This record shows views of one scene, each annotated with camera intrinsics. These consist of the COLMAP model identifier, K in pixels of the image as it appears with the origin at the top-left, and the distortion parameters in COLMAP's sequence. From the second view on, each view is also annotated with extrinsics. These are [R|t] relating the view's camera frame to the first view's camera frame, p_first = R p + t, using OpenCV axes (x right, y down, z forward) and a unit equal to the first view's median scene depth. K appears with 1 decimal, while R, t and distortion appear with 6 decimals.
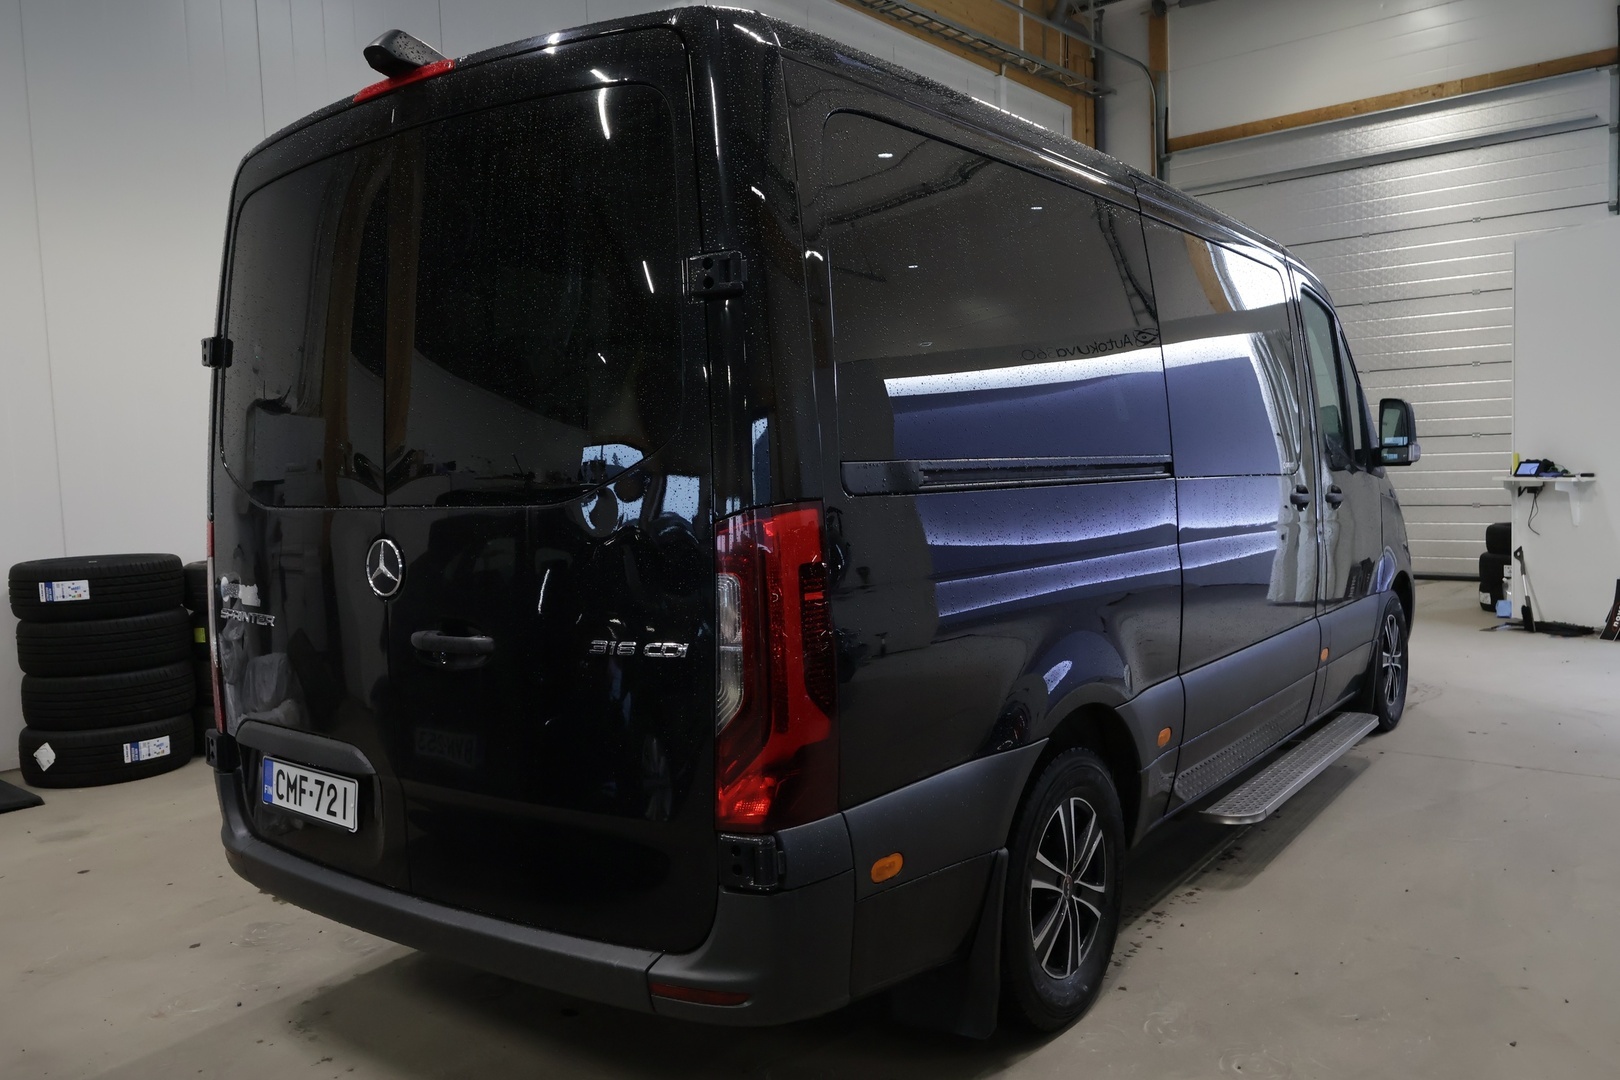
lens RADIAL K [[1225.1, 0, 810.0], [0, 1225.1, 540.0], [0, 0, 1]] dist [0.040708, -0.001764]
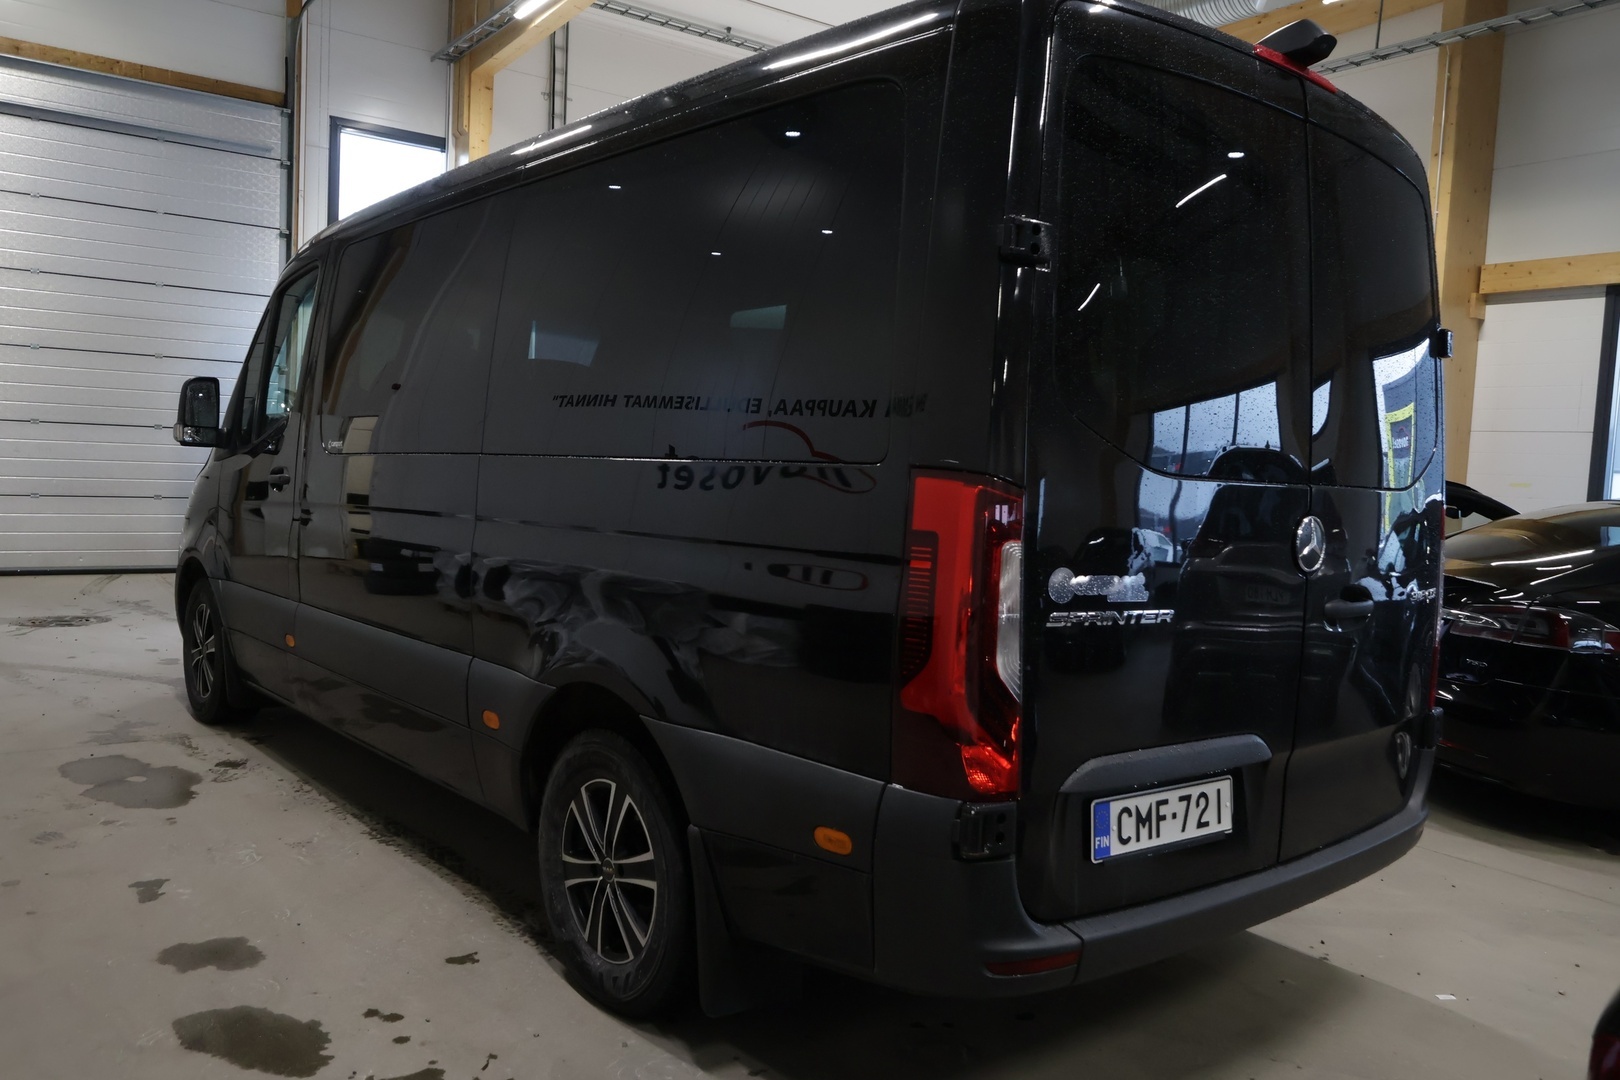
lens RADIAL K [[1225.1, 0, 810.0], [0, 1225.1, 540.0], [0, 0, 1]] dist [0.040708, -0.001764]
pose [[0.214508, -0.011101, 0.976659, -1.312137], [0.008866, 0.999916, 0.009418, 0.005989], [-0.976682, 0.006639, 0.214589, 1.086778]]
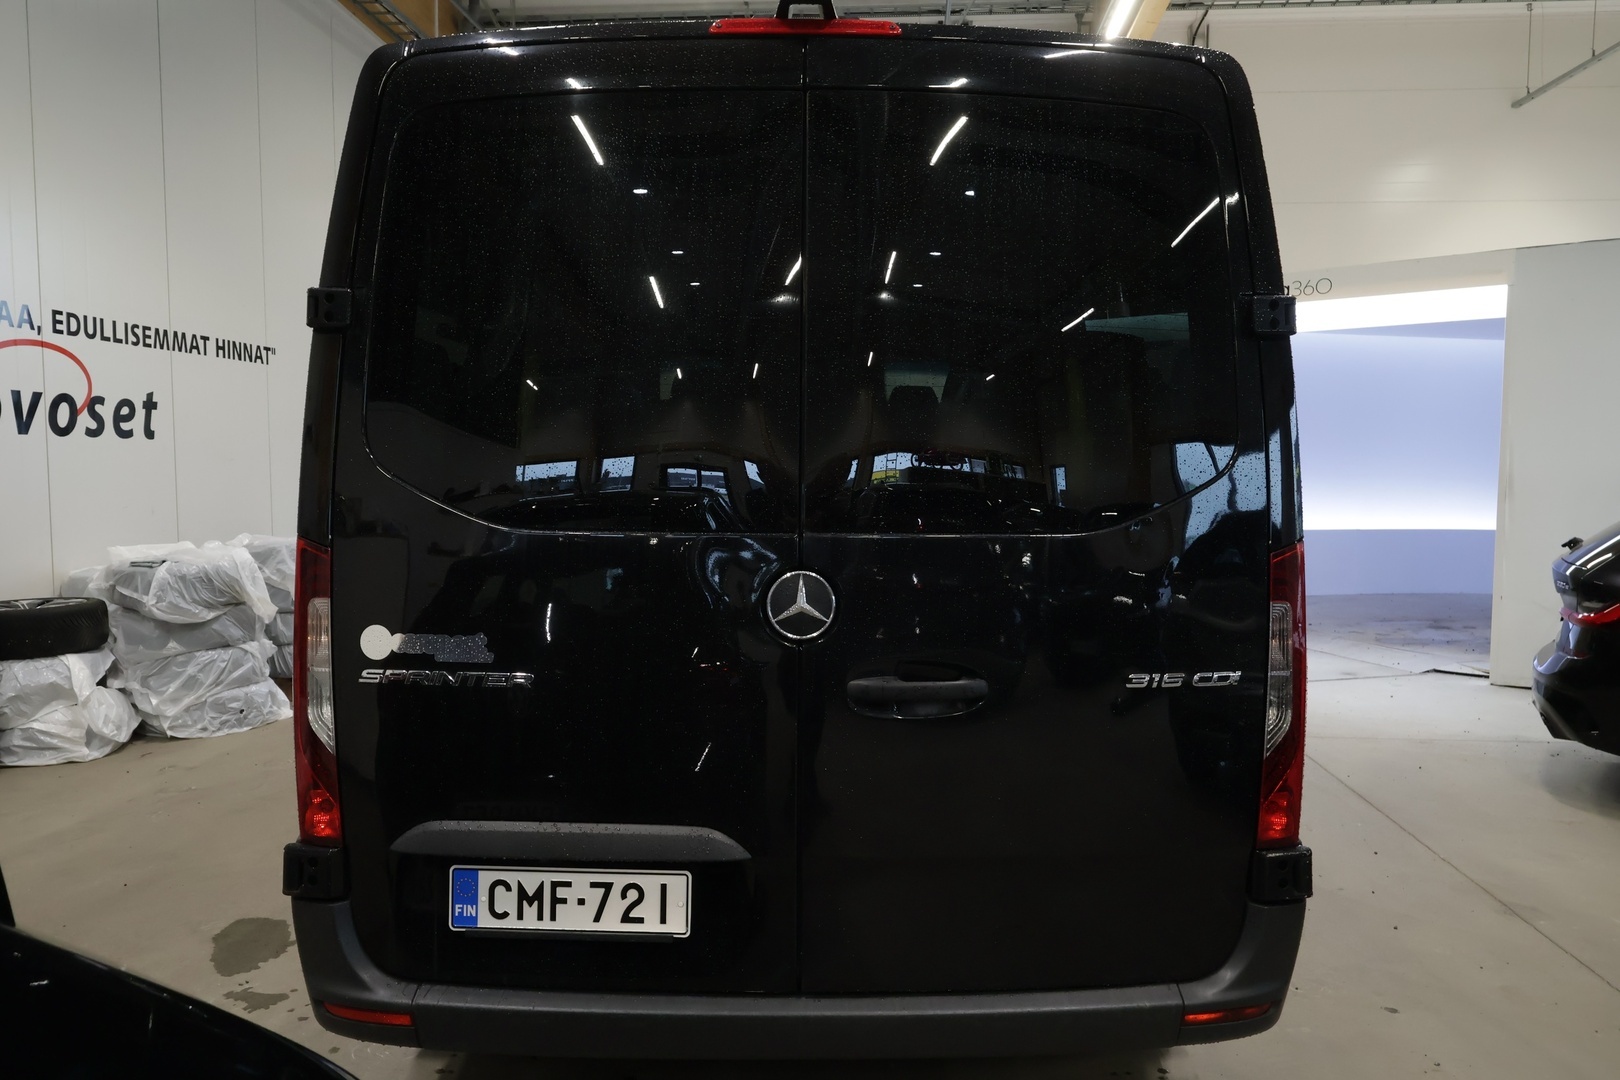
lens RADIAL K [[1225.1, 0, 810.0], [0, 1225.1, 540.0], [0, 0, 1]] dist [0.040708, -0.001764]
pose [[0.804388, 0.000529, 0.594104, -0.763312], [0.005147, 0.999956, -0.007860, -0.013830], [-0.594082, 0.009380, 0.804350, 0.302106]]
